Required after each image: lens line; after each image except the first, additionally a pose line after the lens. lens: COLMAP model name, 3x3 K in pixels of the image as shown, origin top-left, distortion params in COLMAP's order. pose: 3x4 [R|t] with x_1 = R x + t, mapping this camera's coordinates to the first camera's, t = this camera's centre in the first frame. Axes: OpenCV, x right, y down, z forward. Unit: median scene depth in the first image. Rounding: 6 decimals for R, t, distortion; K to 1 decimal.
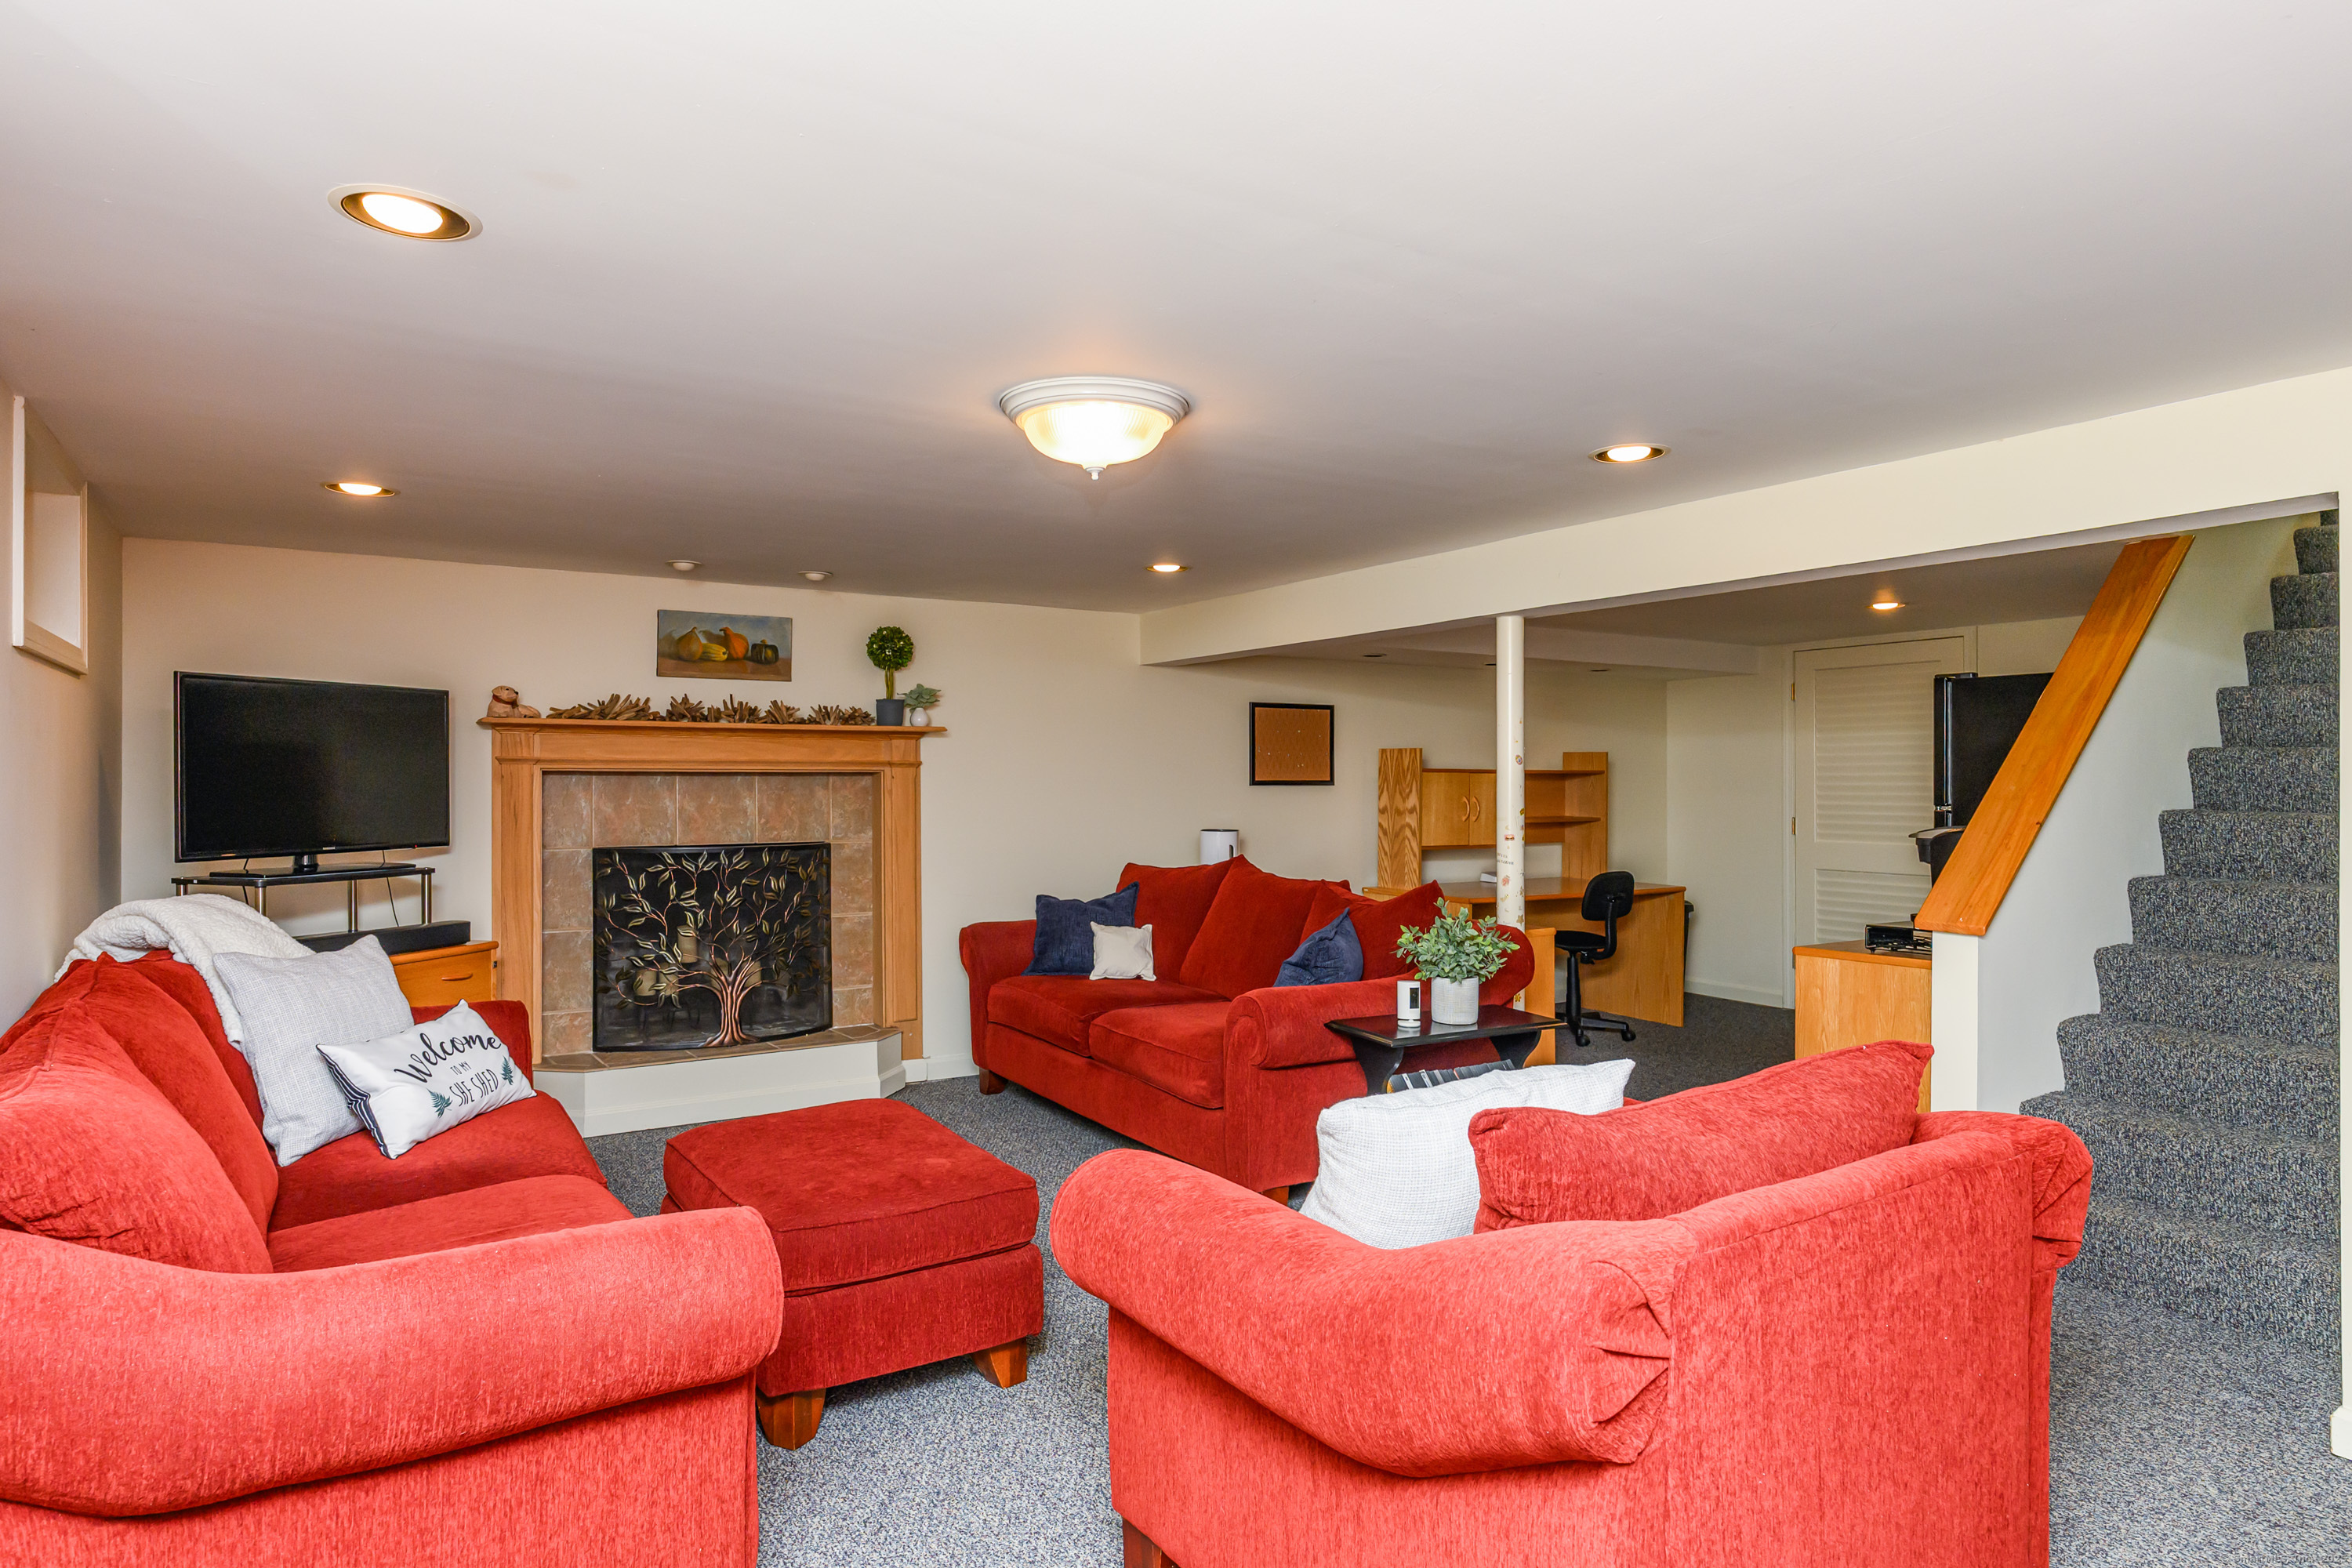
lens RADIAL K [[1344.6, 0, 1226.9], [0, 1344.6, 771.8], [0, 0, 1]] dist [-0.005632, -0.000417]
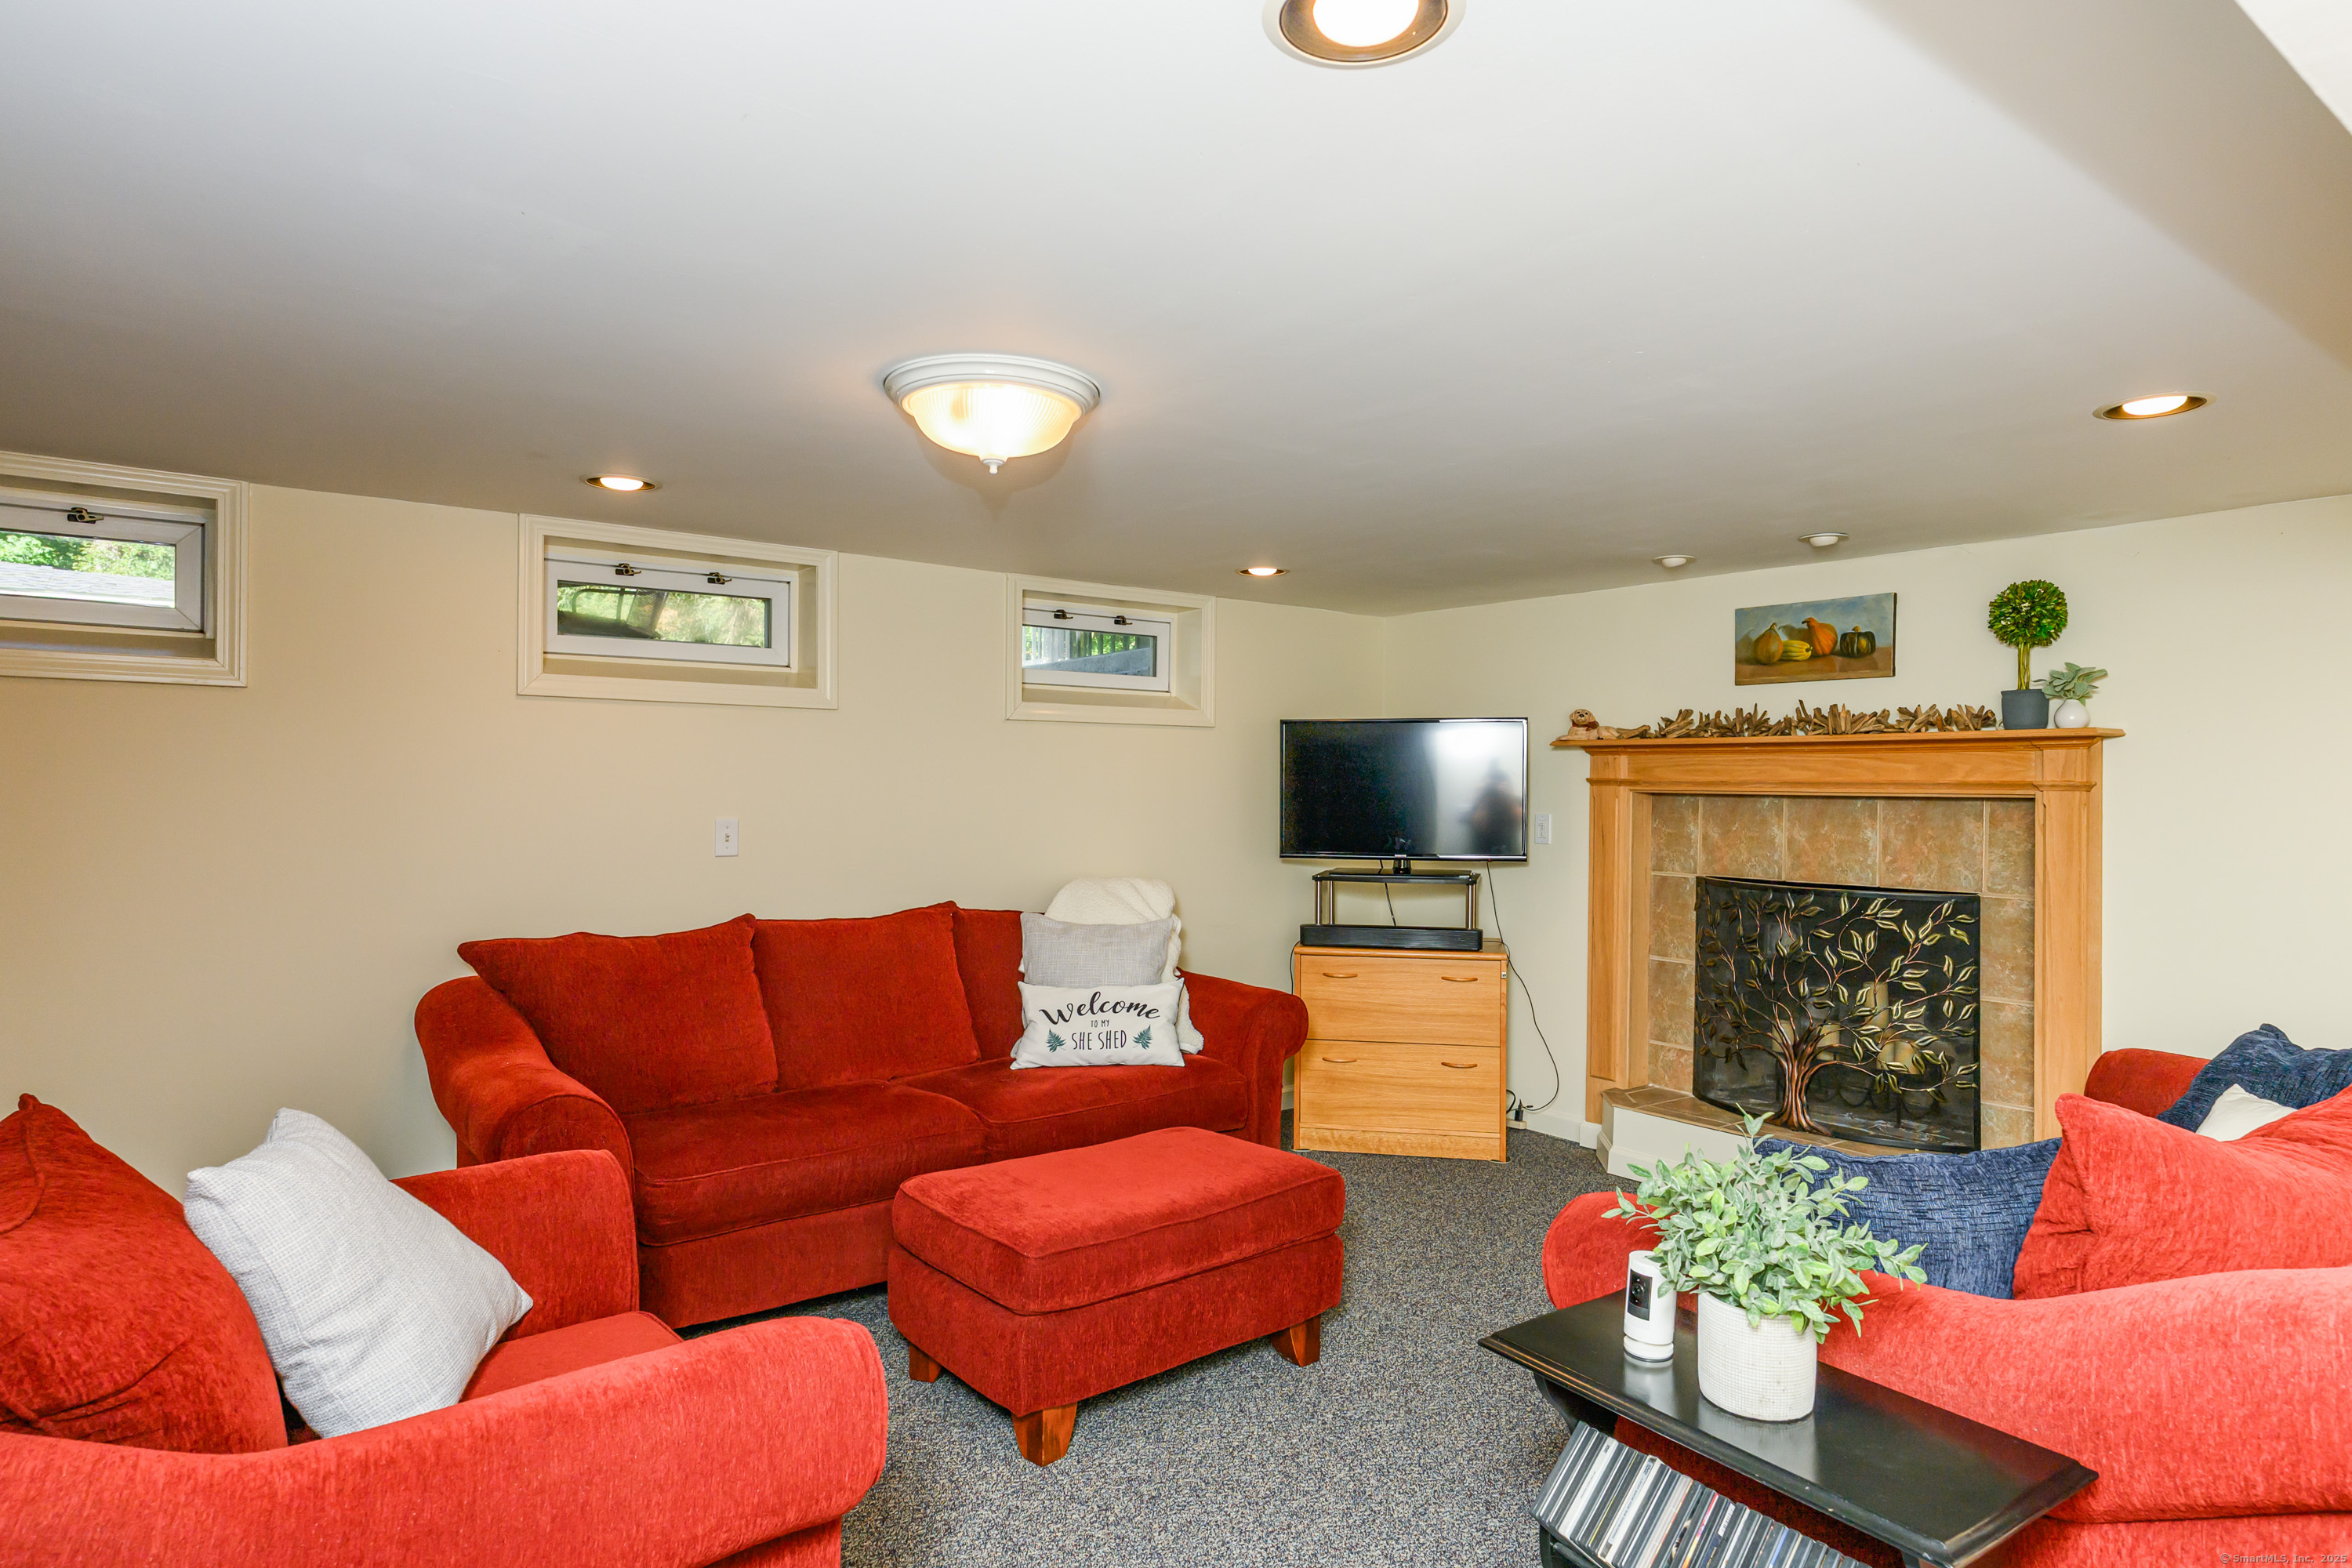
lens RADIAL K [[1344.6, 0, 1228.1], [0, 1344.6, 788.0], [0, 0, 1]] dist [-0.005632, -0.000417]
pose [[0.077746, 0.003739, -0.996966, 0.408048], [-0.005137, 0.999981, 0.003350, -0.005119], [0.996960, 0.004861, 0.077764, 0.577681]]
